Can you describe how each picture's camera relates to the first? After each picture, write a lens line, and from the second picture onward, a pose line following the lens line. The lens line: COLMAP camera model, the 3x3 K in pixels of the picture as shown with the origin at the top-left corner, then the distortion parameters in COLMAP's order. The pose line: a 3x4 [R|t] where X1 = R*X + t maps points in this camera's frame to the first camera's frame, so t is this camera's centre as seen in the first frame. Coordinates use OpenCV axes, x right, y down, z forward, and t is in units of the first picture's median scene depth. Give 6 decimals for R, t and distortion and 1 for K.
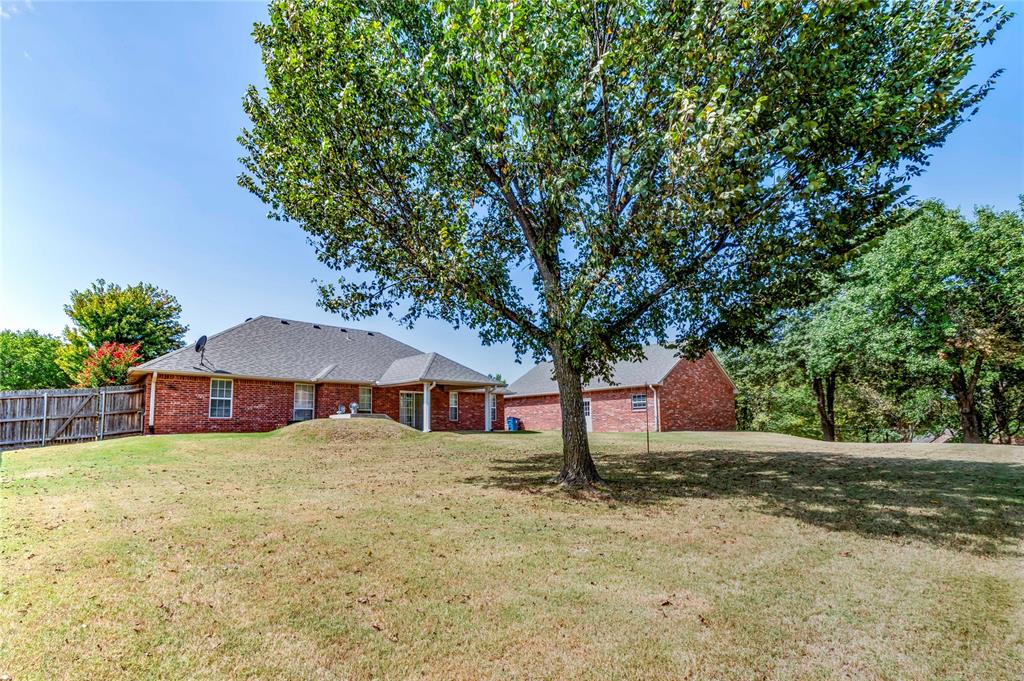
lens RADIAL K [[450.8, 0, 513.5], [0, 450.8, 359.2], [0, 0, 1]] dist [-0.002346, -0.000134]
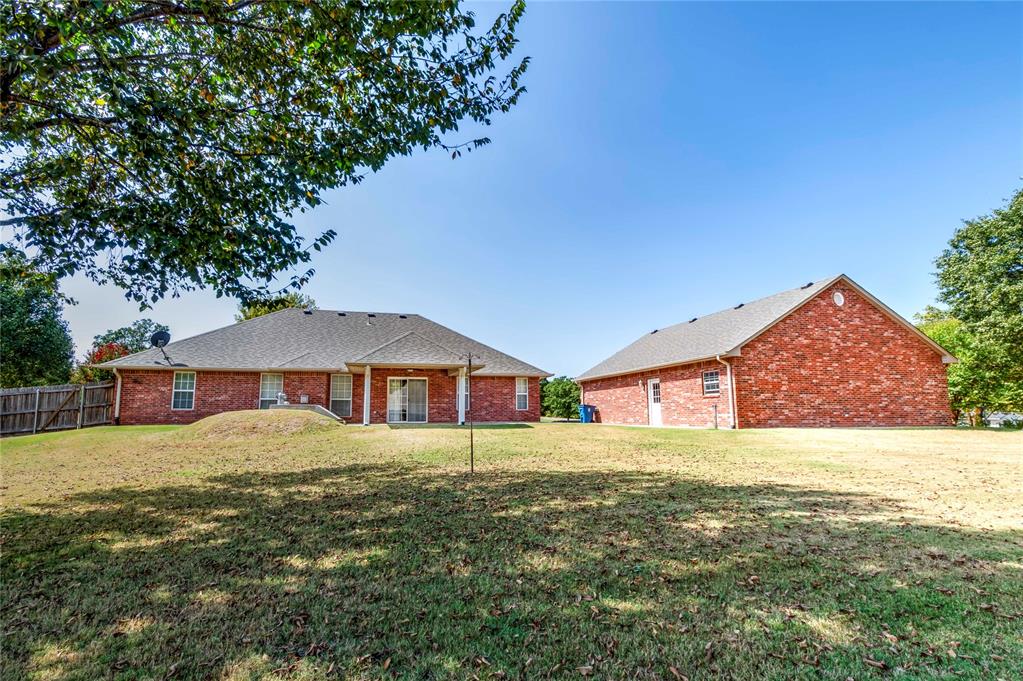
lens RADIAL K [[450.4, 0, 513.0], [0, 450.4, 359.2], [0, 0, 1]] dist [-0.002346, -0.000134]
pose [[0.888558, -0.047530, -0.456296, 0.499459], [0.064663, 0.997665, 0.021998, 0.041621], [0.454185, -0.049052, 0.889556, 0.432060]]
